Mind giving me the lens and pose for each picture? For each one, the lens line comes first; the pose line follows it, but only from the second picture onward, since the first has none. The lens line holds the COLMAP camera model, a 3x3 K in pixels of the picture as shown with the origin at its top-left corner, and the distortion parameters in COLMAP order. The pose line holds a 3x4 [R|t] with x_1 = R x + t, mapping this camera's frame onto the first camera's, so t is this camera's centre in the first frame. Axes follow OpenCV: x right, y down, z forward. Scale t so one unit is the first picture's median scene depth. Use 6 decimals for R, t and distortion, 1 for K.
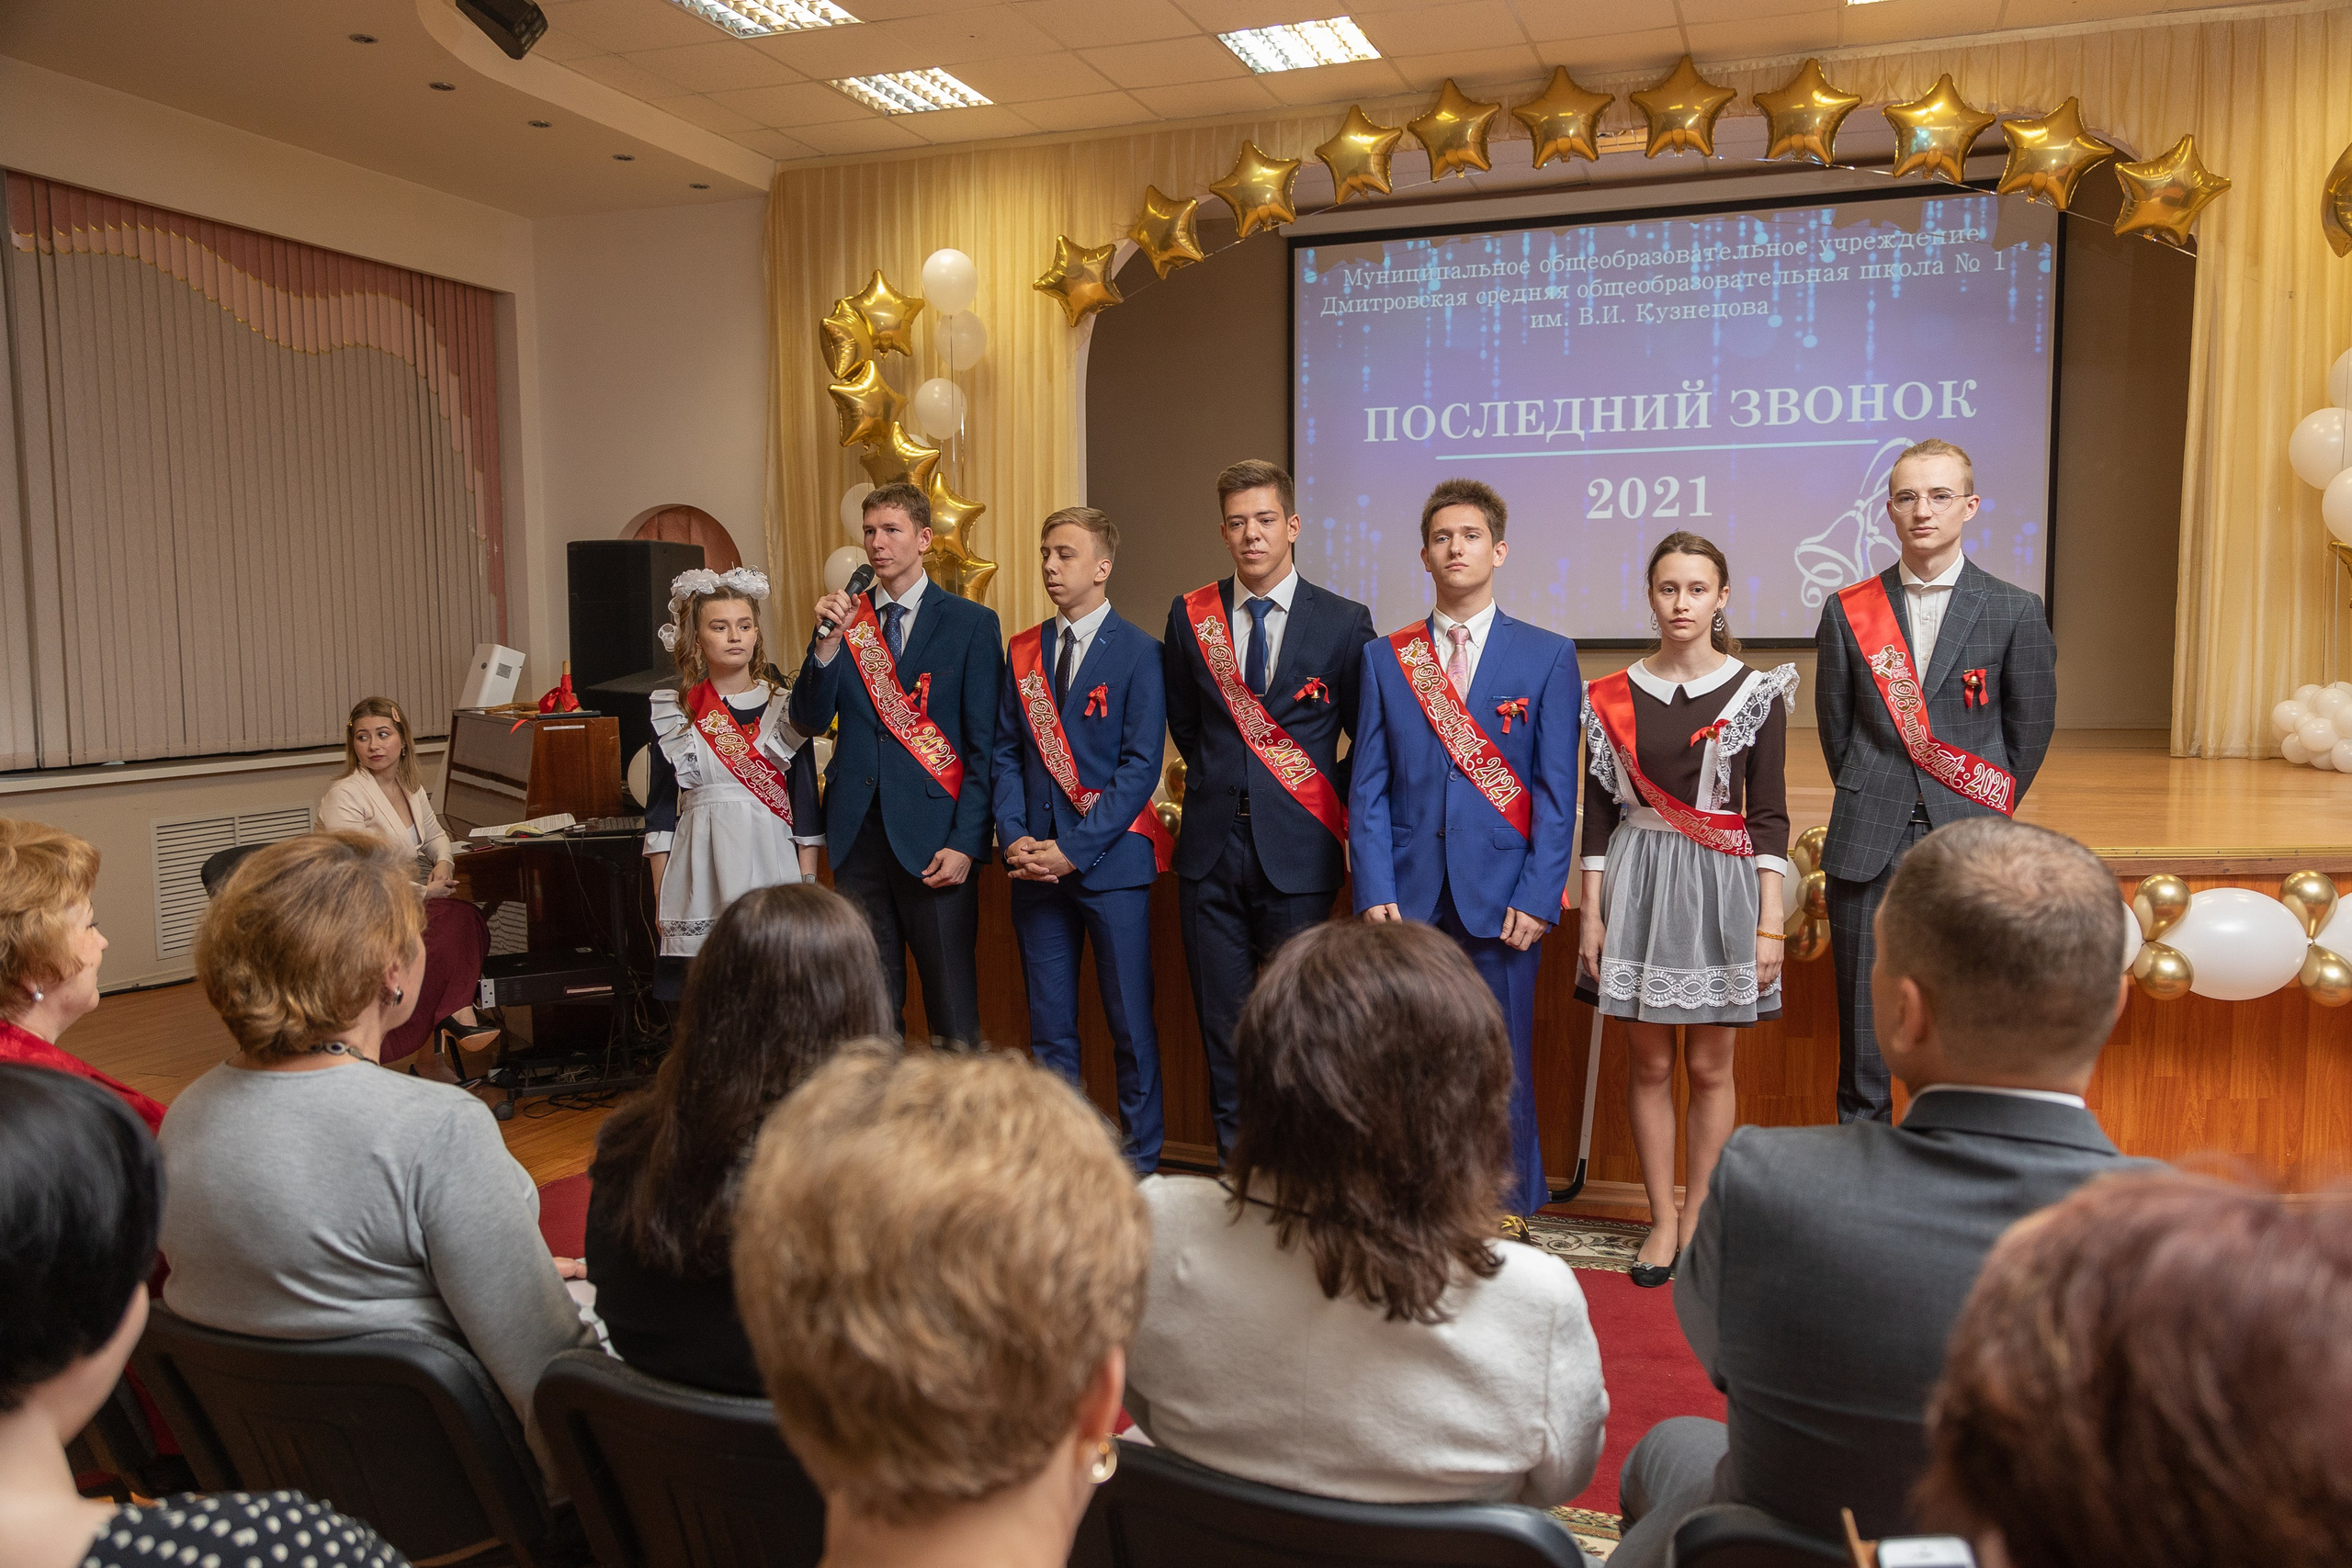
lens RADIAL K [[1829.4, 0, 1176.0], [0, 1829.4, 784.0], [0, 0, 1]] dist [-0.003998, -0.004348]
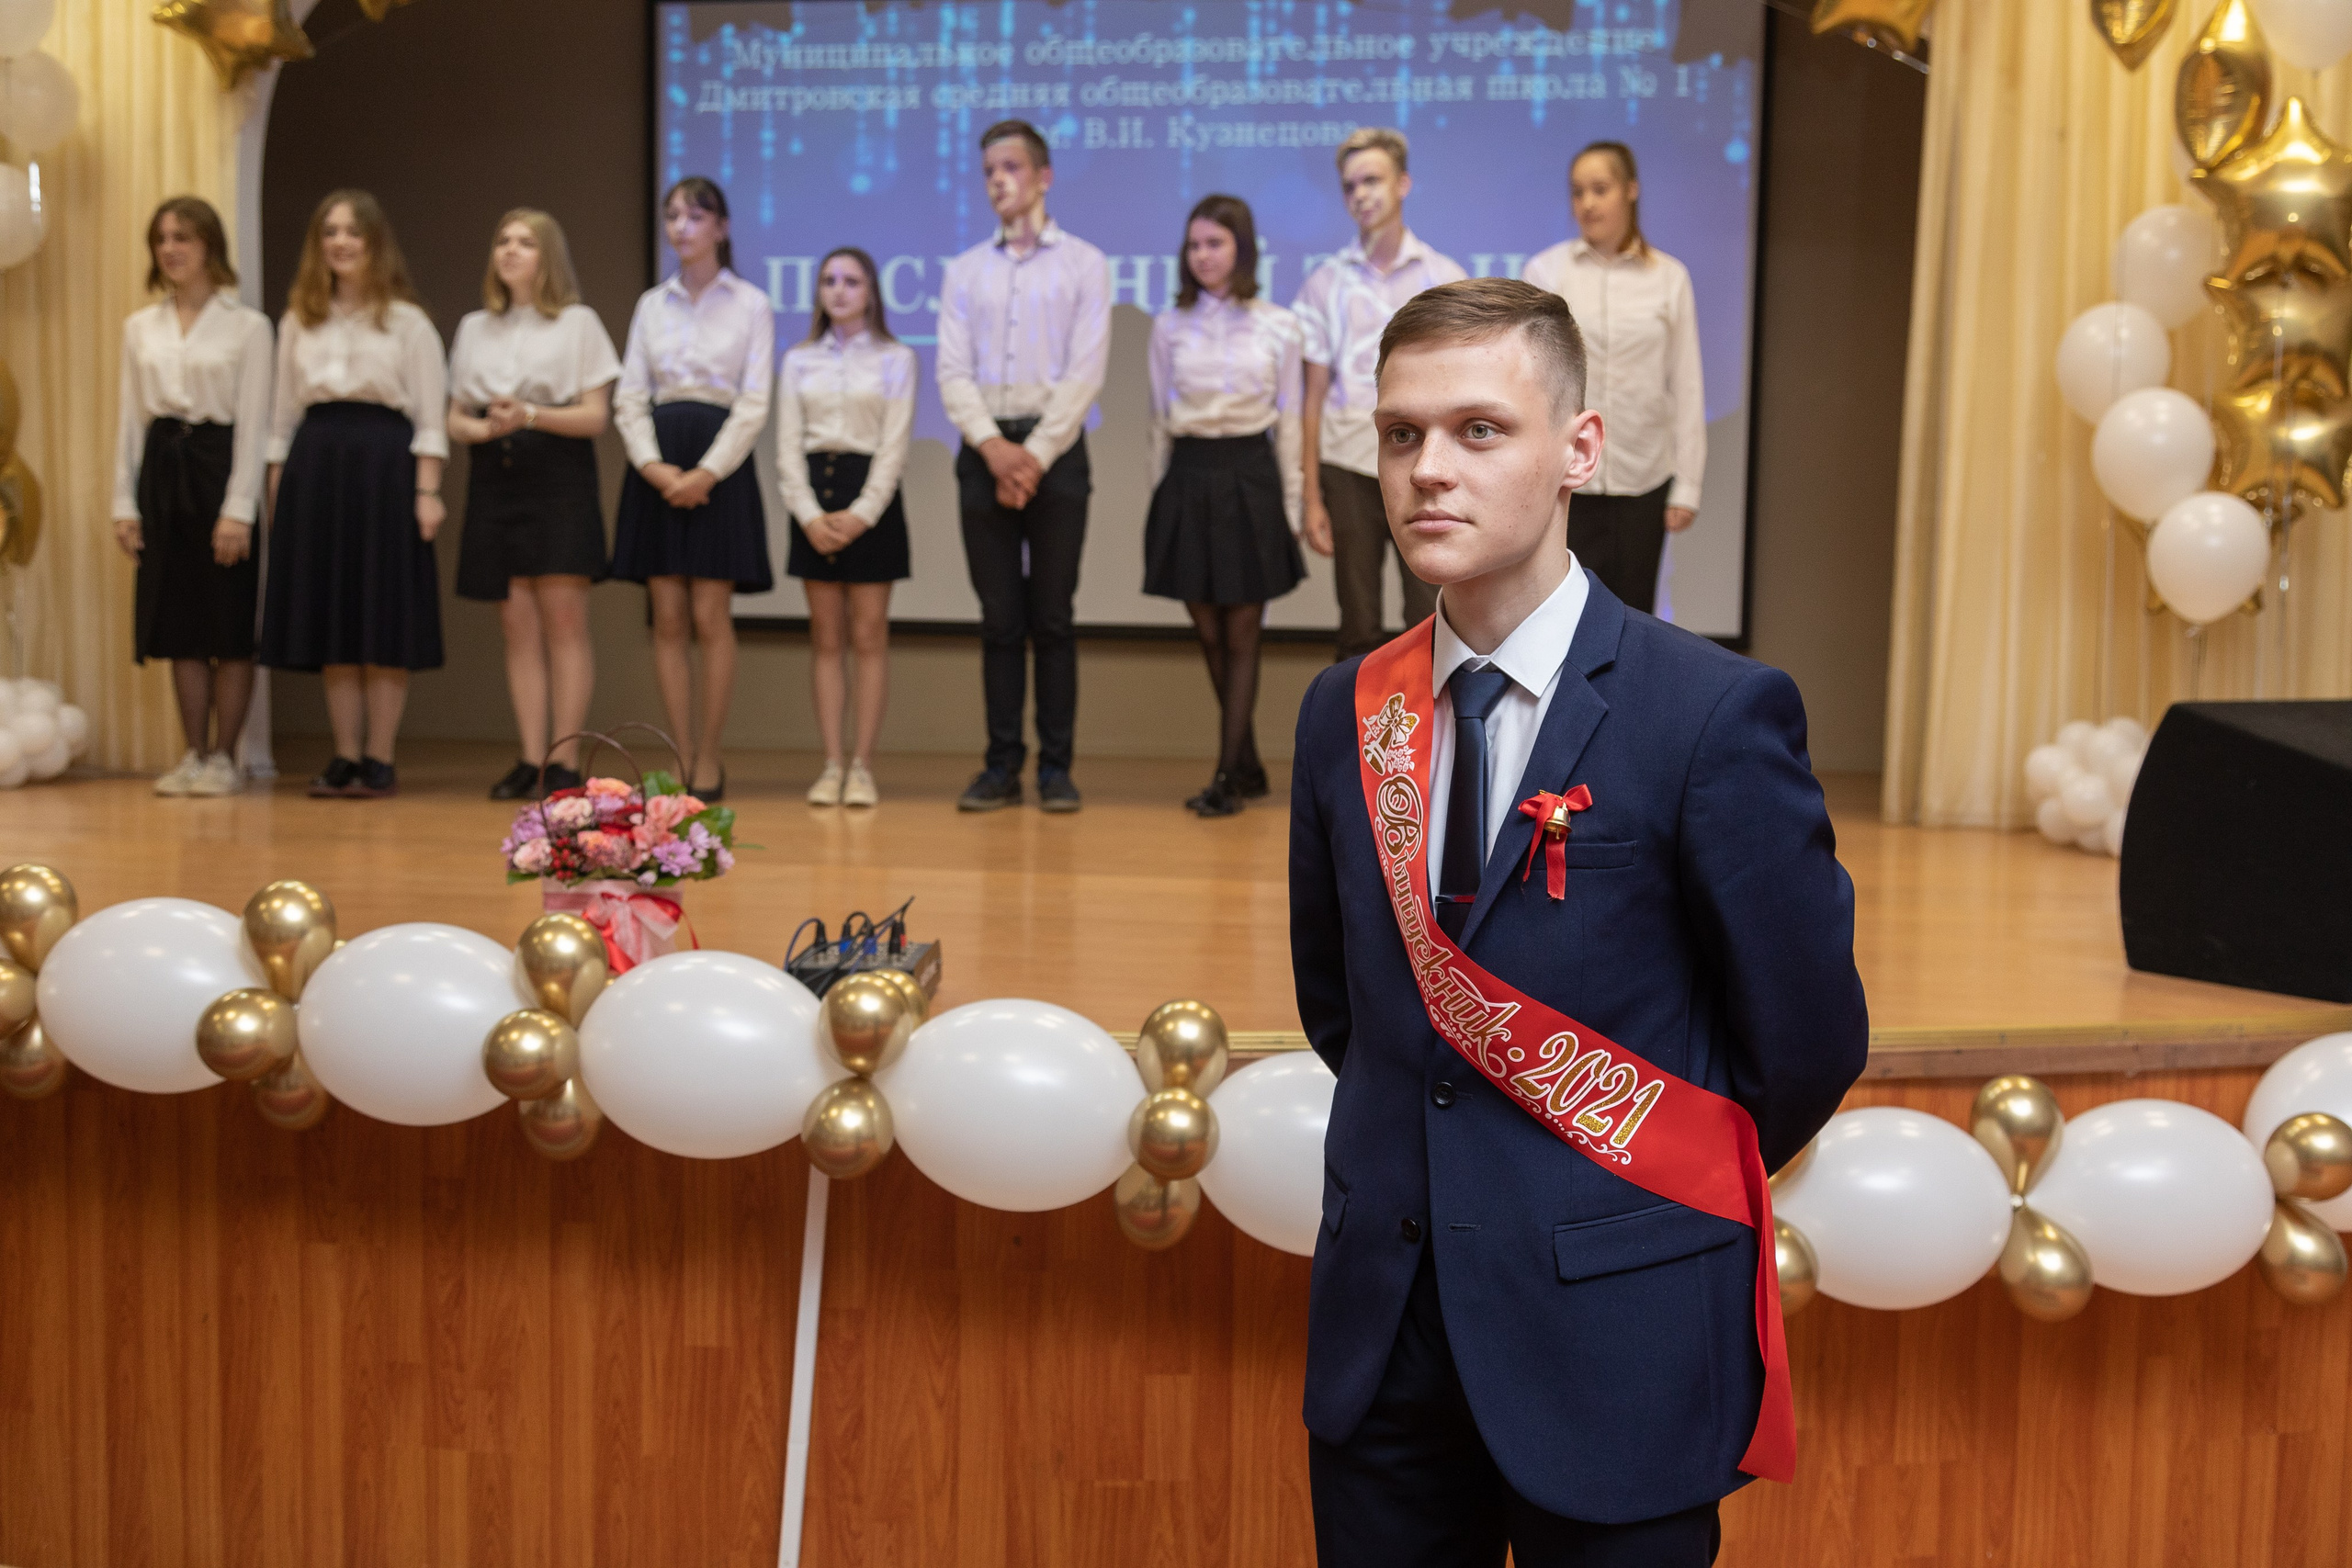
lens RADIAL K [[2418.6, 0, 1176.0], [0, 2418.6, 784.0], [0, 0, 1]] dist [0.006202, 0.025442]
pose [[0.984796, 0.011255, 0.173351, 0.116318], [-0.010713, 0.999934, -0.004064, -0.019801], [-0.173385, 0.002145, 0.984852, 0.151516]]
